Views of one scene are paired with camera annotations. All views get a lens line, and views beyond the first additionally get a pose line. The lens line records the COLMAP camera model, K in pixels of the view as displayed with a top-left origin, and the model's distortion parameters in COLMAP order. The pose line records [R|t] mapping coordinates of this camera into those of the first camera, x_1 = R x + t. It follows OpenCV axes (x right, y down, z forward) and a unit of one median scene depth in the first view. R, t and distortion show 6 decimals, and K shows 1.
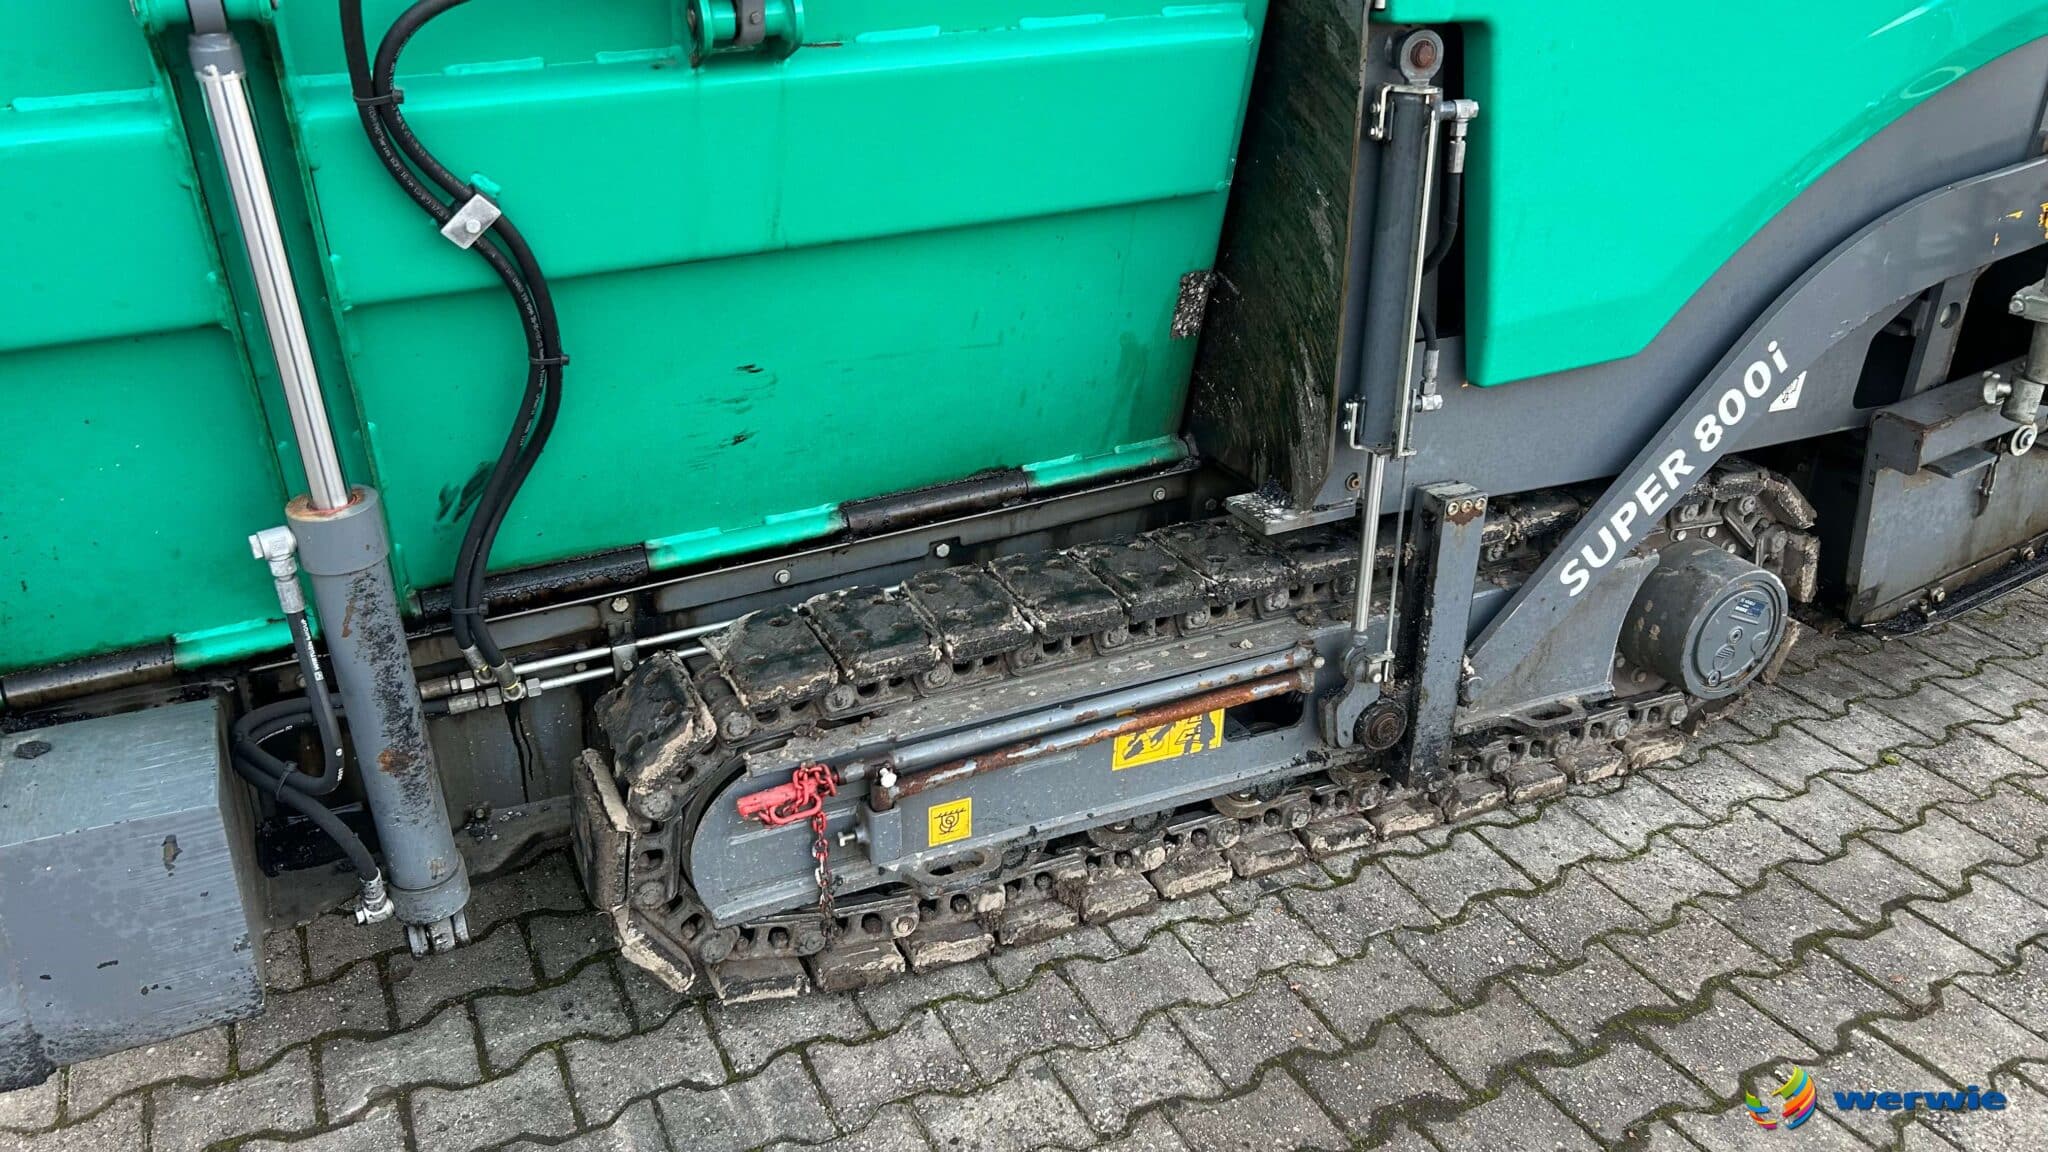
lens RADIAL K [[1533.9, 0, 1038.4], [0, 1533.9, 573.1], [0, 0, 1]] dist [0.045779, -0.051182]
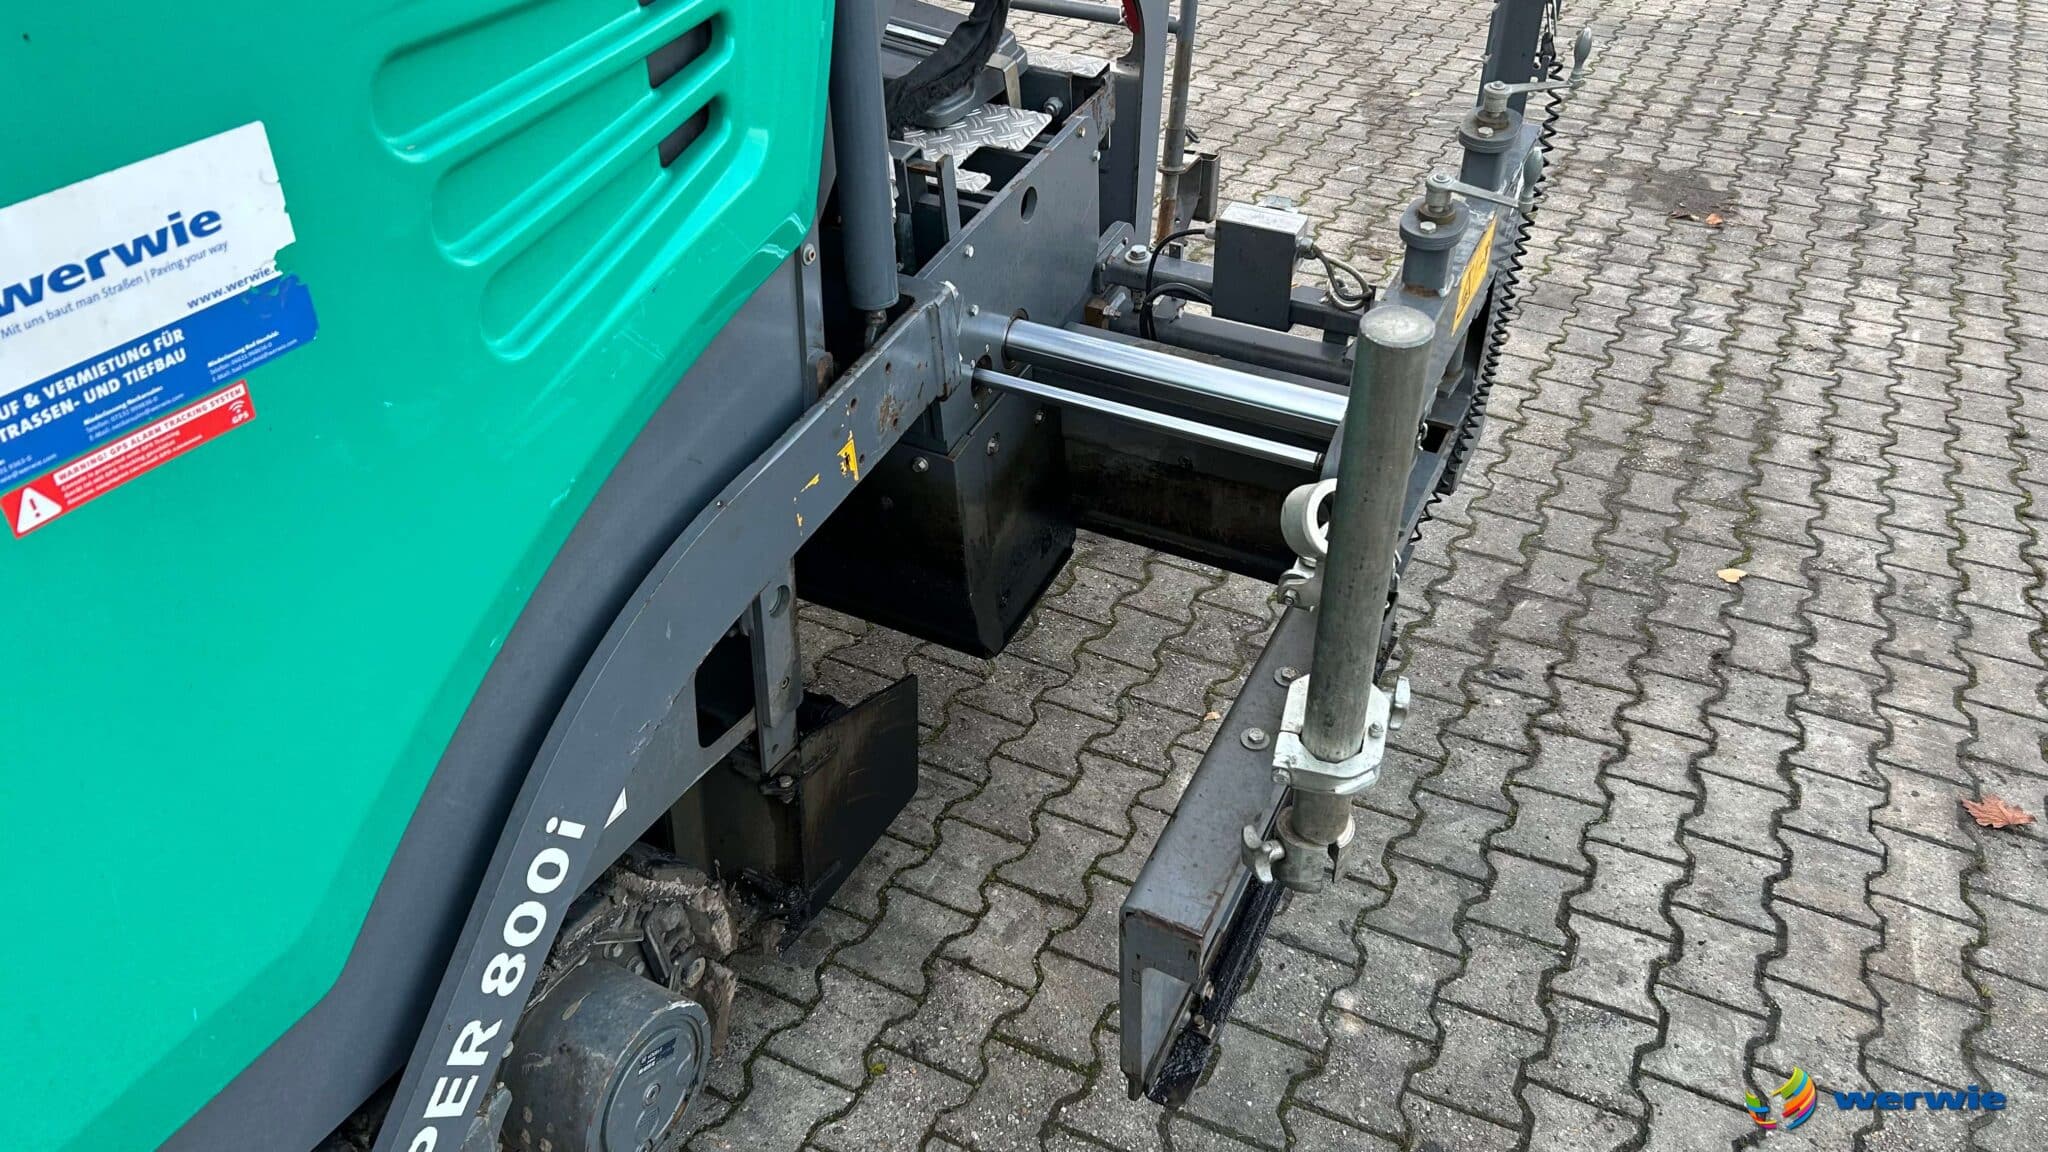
lens RADIAL K [[1533.9, 0, 1022.9], [0, 1533.9, 575.2], [0, 0, 1]] dist [0.045779, -0.051182]
pose [[0.794951, -0.334964, 0.505818, 0.348155], [0.252179, 0.940760, 0.226664, -0.362658], [-0.551778, -0.052630, 0.832329, 0.348320]]
